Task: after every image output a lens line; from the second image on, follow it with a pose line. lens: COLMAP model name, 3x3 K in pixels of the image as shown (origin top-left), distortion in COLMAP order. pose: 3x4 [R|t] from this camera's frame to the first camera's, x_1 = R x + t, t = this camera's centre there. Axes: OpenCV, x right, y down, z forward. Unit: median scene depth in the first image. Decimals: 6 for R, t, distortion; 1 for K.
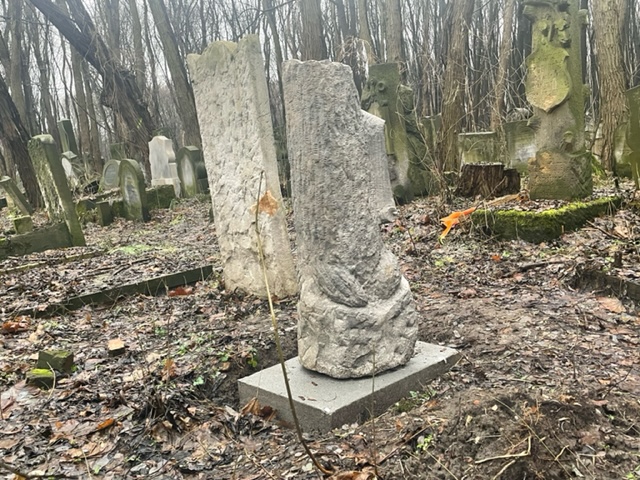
lens RADIAL K [[586.6, 0, 321.8], [0, 586.6, 236.0], [0, 0, 1]] dist [0.045186, 0.000000]
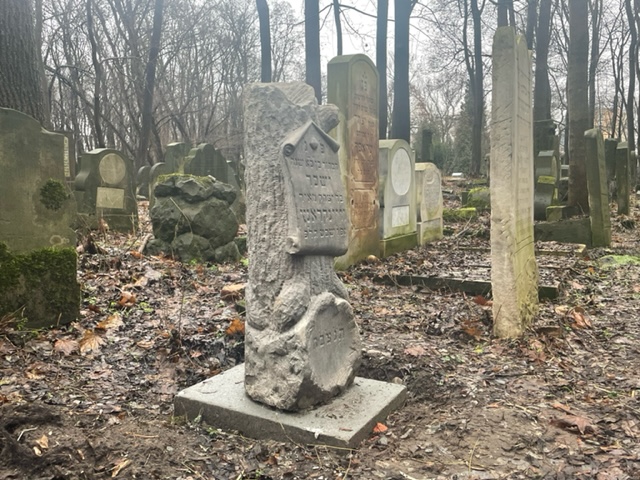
lens RADIAL K [[586.6, 0, 324.2], [0, 586.6, 234.2], [0, 0, 1]] dist [0.045186, 0.000000]
pose [[0.282520, 0.183582, -0.941530, 0.995471], [-0.152164, 0.977666, 0.144969, -0.194652], [0.947116, 0.102311, 0.304145, 0.780018]]
